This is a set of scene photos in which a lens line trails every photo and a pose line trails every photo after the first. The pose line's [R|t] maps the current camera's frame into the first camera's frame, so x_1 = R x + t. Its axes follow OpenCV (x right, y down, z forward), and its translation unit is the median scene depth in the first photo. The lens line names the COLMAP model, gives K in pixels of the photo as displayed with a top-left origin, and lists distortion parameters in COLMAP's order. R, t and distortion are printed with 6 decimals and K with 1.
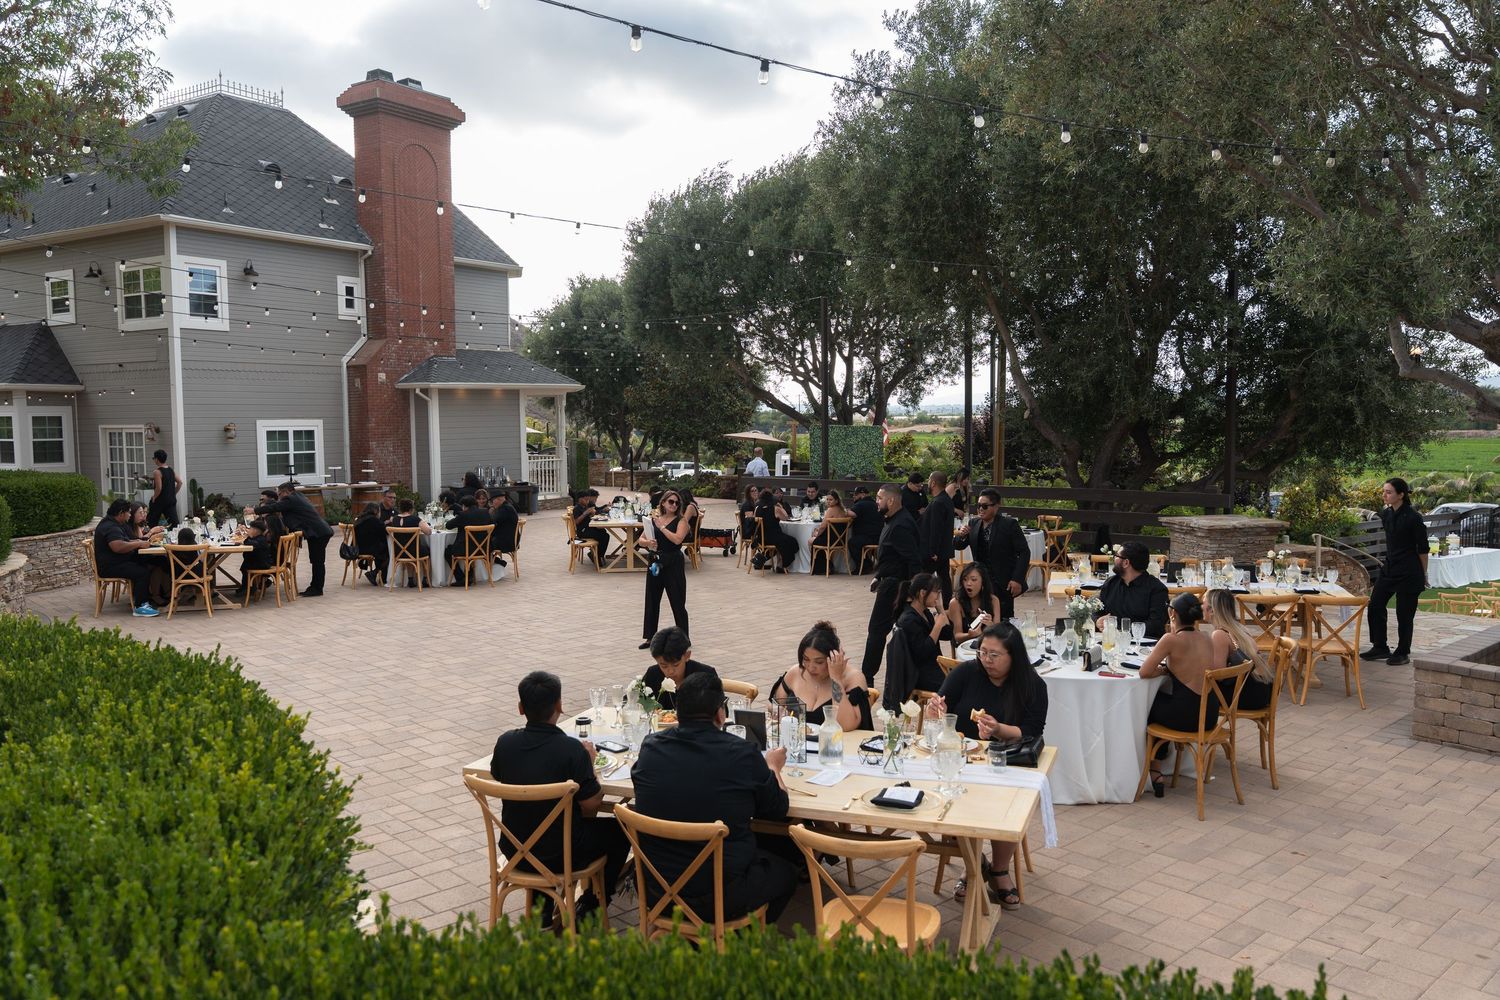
lens RADIAL K [[1214.1, 0, 750.6], [0, 1214.1, 496.2], [0, 0, 1]] dist [-0.000671, -0.000106]
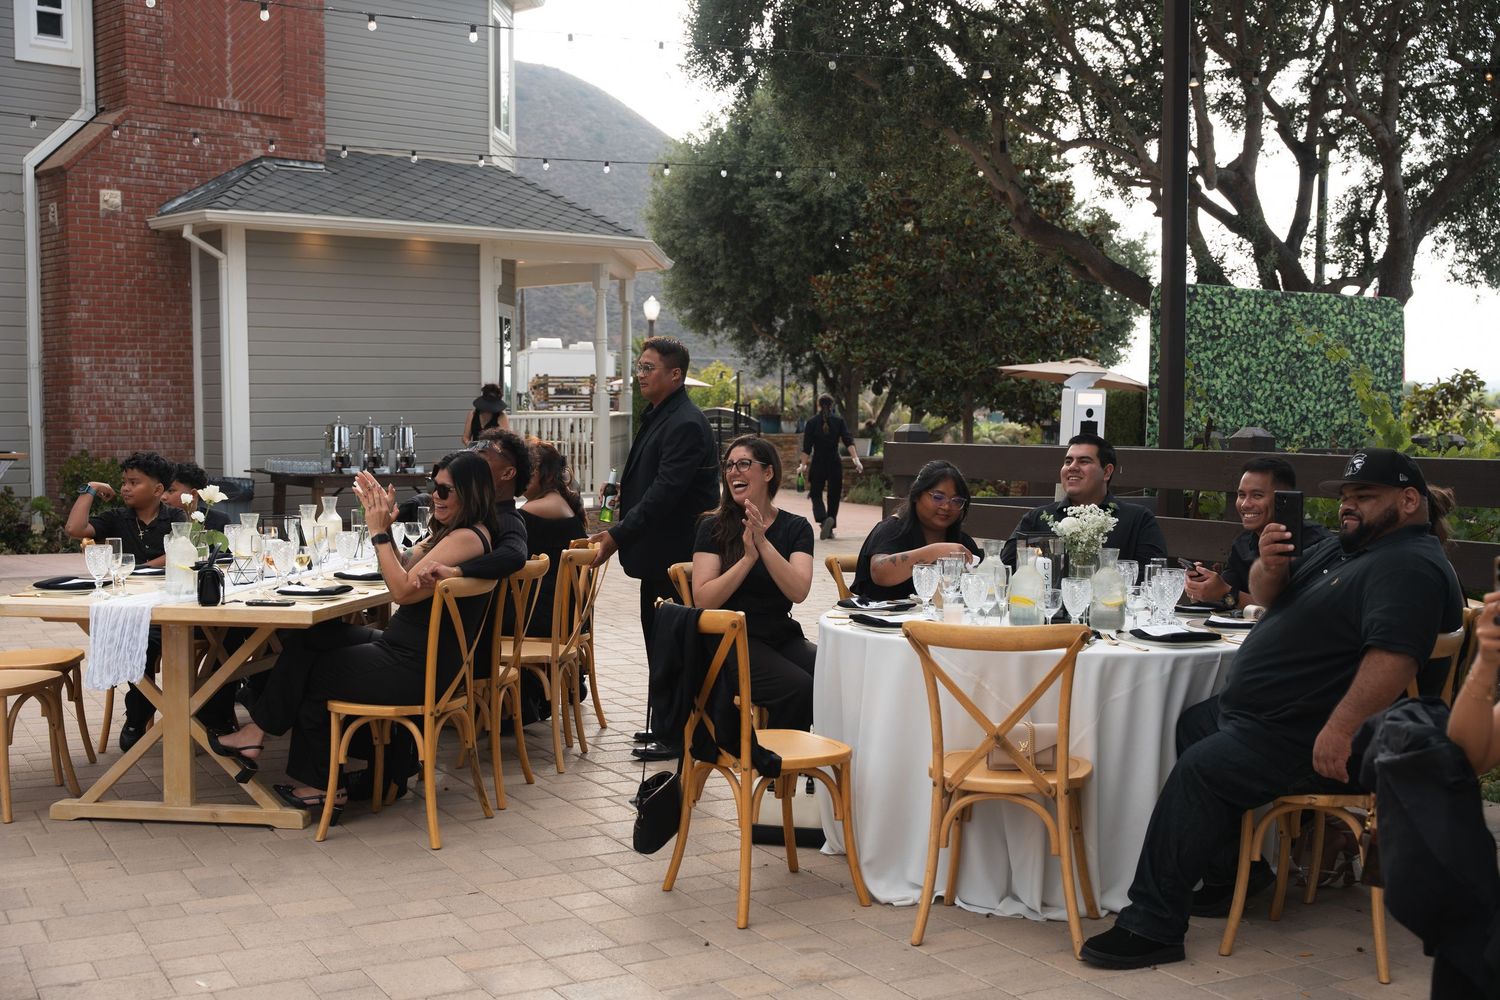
lens RADIAL K [[1743.8, 0, 748.5], [0, 1743.8, 508.1], [0, 0, 1]] dist [0.017021, 0.000000]
pose [[0.968235, 0.025286, -0.248760, 0.054206], [-0.026580, 0.999645, -0.001844, 0.001659], [0.248625, 0.008398, 0.968563, 0.473831]]
